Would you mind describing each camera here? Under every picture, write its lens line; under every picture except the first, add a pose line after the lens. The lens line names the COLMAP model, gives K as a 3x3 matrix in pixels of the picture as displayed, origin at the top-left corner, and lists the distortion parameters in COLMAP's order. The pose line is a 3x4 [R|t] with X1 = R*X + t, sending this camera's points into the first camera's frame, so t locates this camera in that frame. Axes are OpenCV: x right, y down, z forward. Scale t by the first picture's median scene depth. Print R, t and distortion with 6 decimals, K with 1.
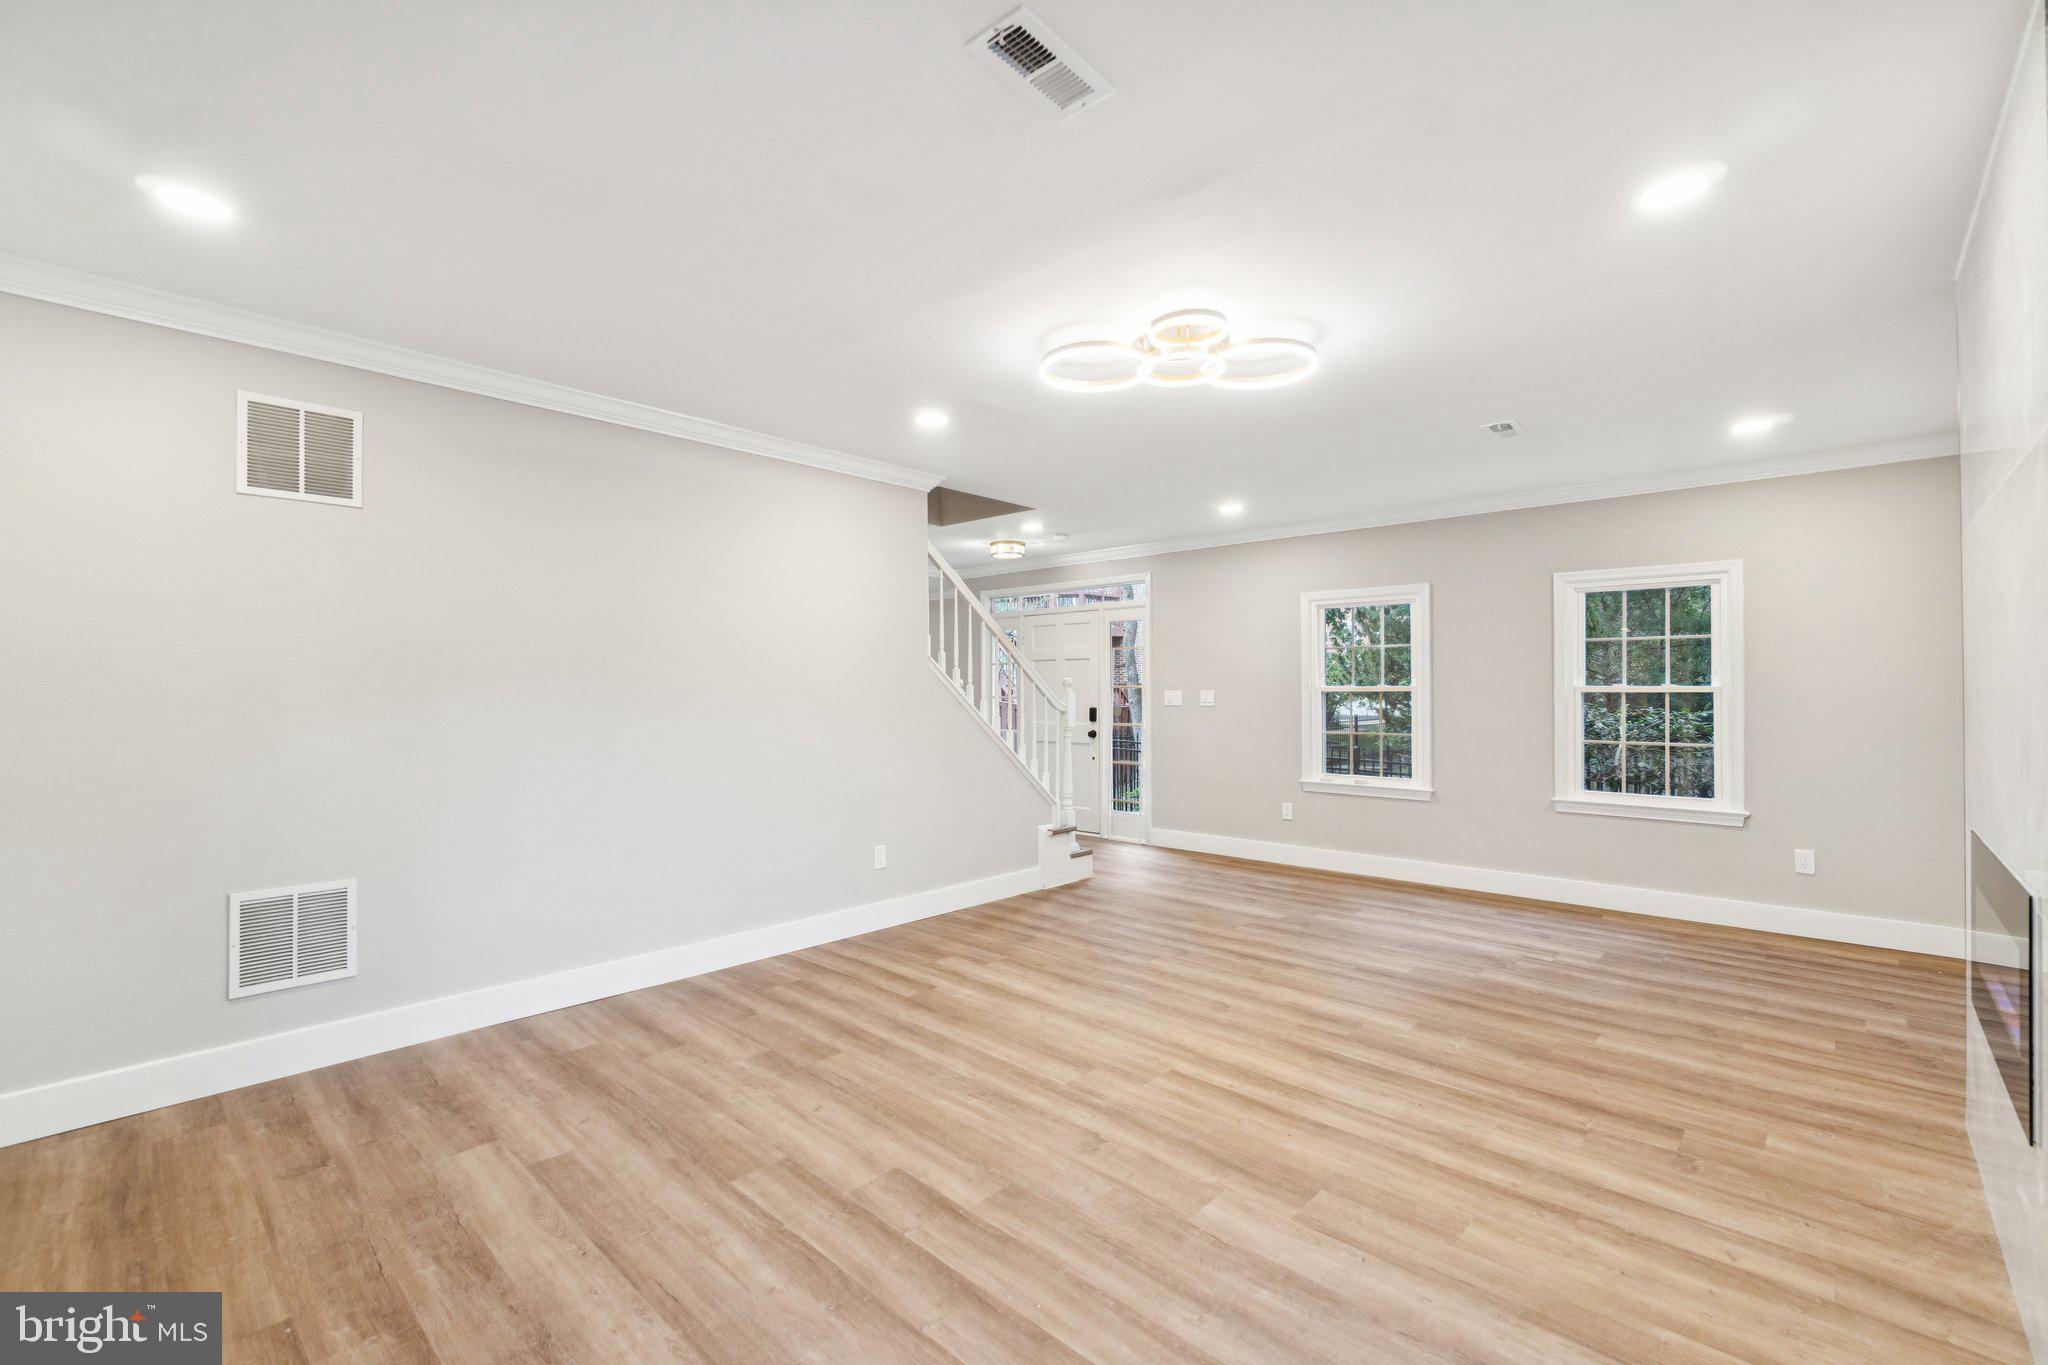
lens RADIAL K [[875.4, 0, 1024.0], [0, 875.4, 682.5], [0, 0, 1]] dist [-0.001788, 0.000016]
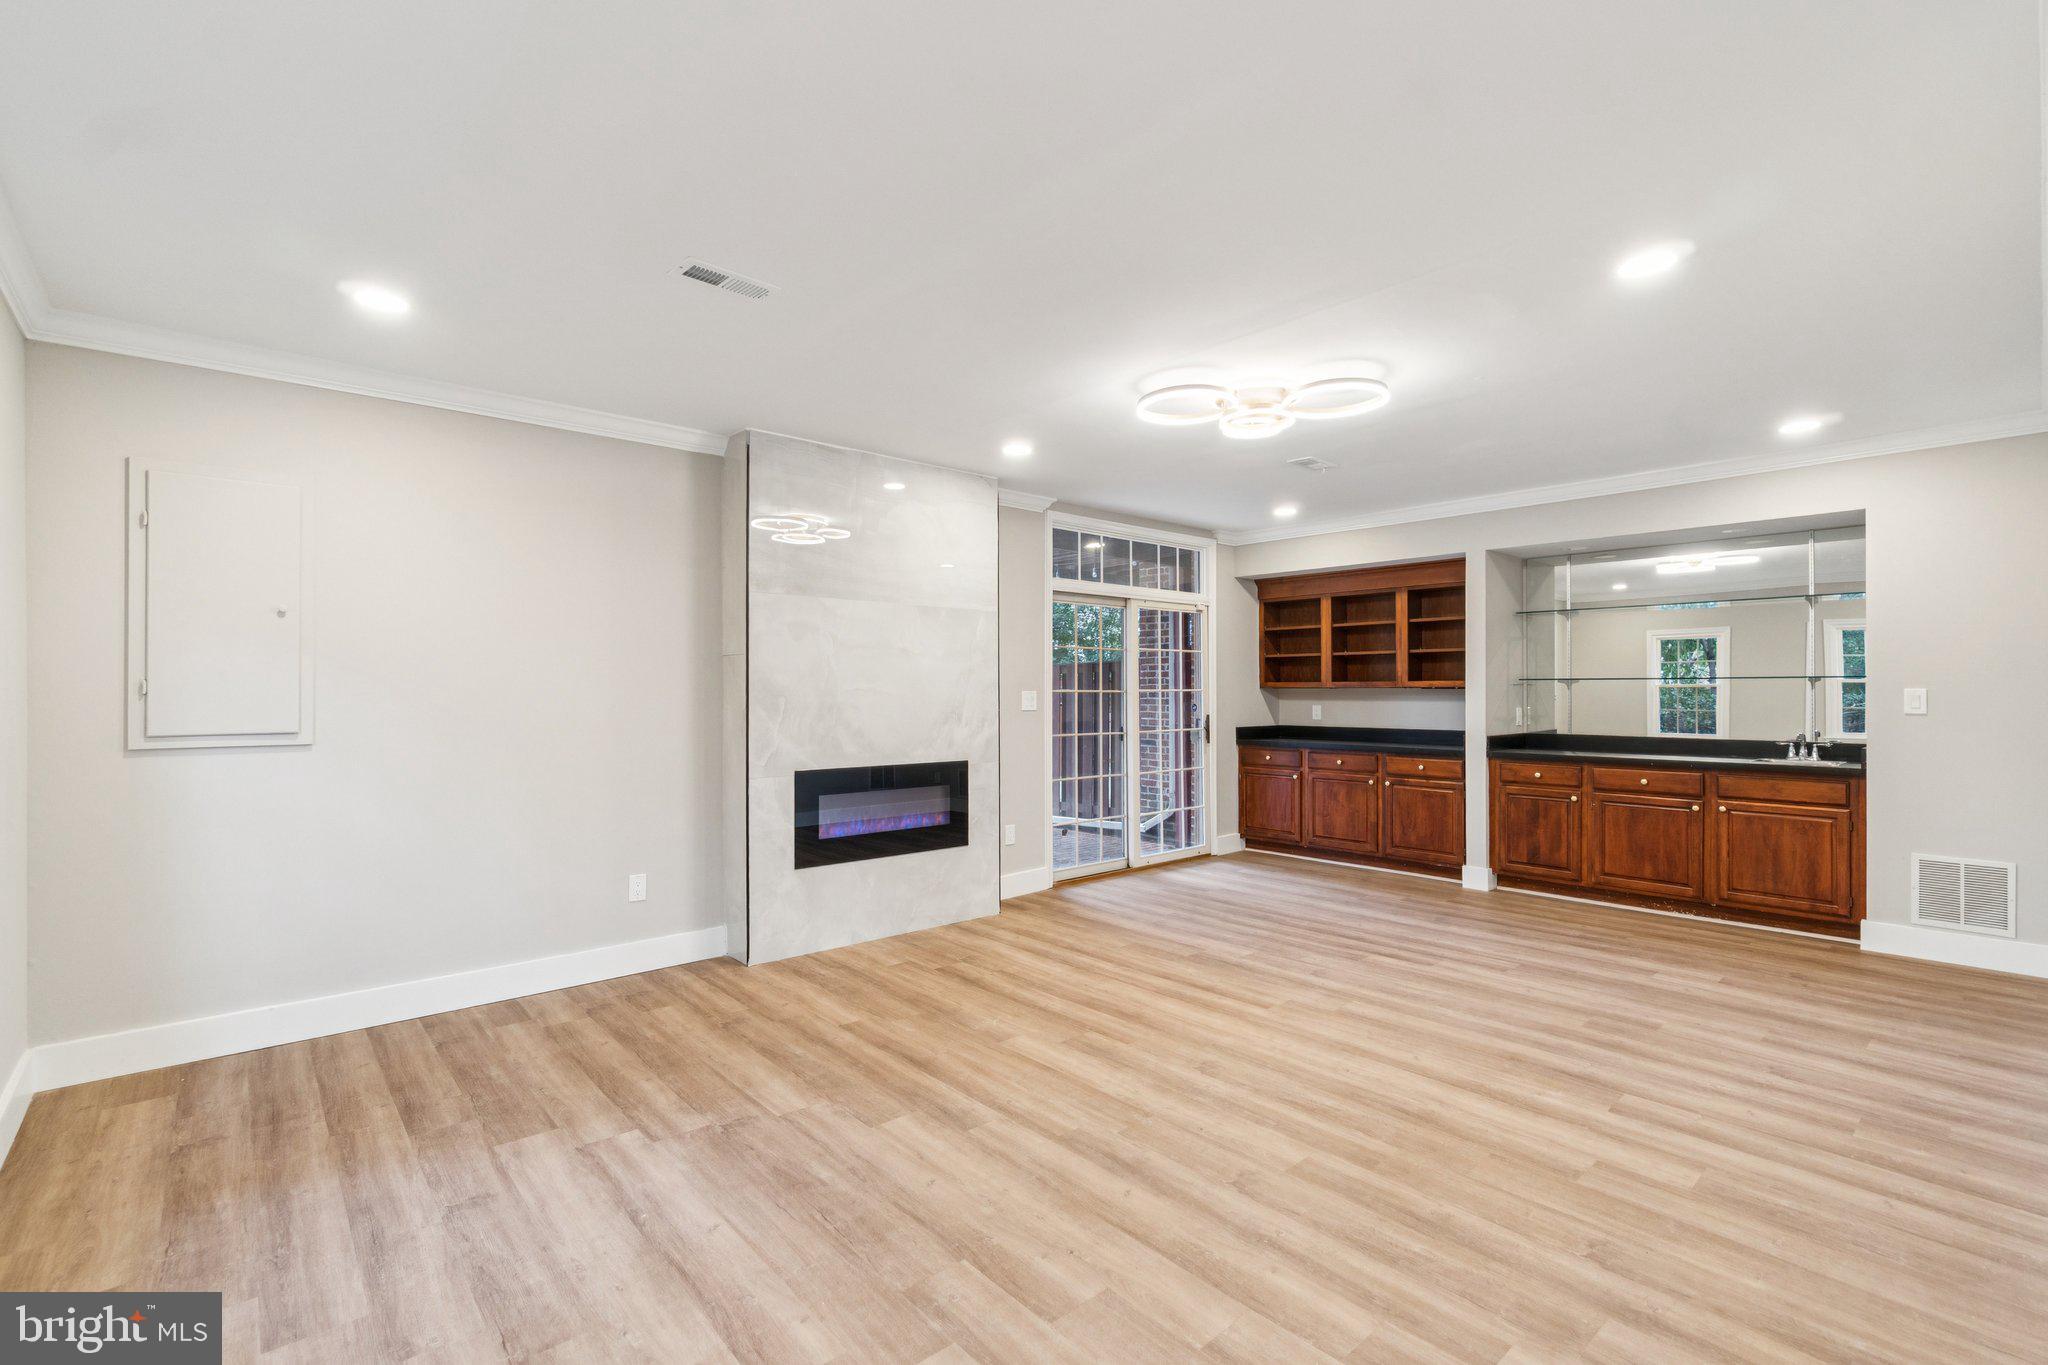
lens RADIAL K [[906.8, 0, 1024.0], [0, 906.8, 682.5], [0, 0, 1]] dist [0.001100, 0.000436]
pose [[-0.995496, 0.002550, 0.094765, 0.380303], [0.000676, 0.999804, -0.019808, 0.024193], [-0.094796, -0.019655, -0.995303, 2.267263]]
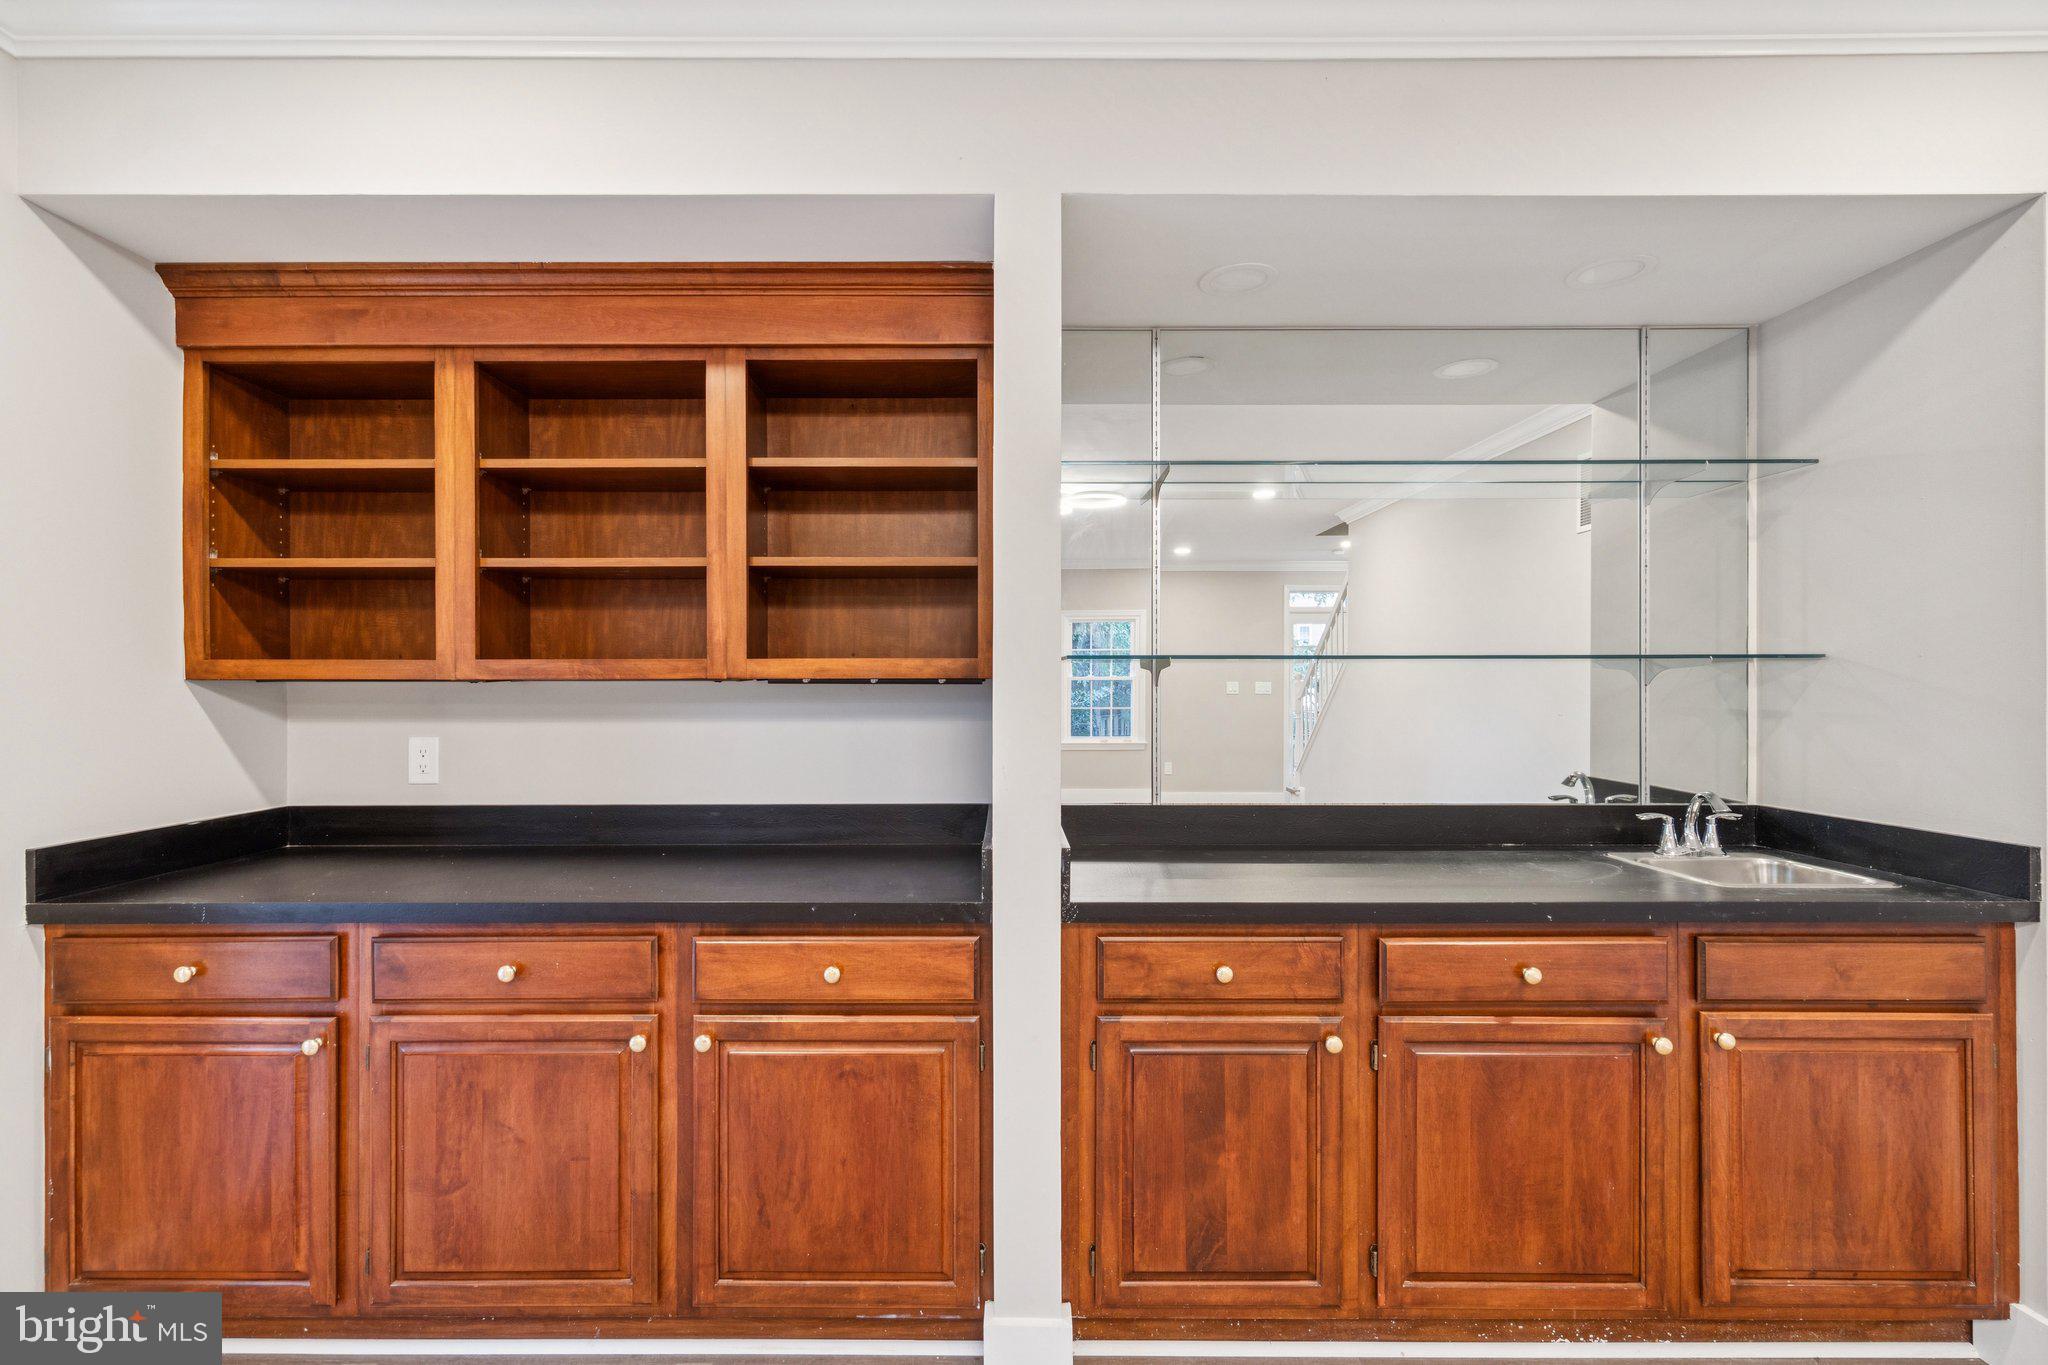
lens RADIAL K [[921.5, 0, 990.9], [0, 921.5, 678.2], [0, 0, 1]] dist [-0.000357, 0.000047]
pose [[-0.736931, 0.000174, -0.675968, -0.011983], [0.008005, 0.999932, -0.008470, -0.000190], [0.675921, -0.011653, -0.736882, 0.607612]]
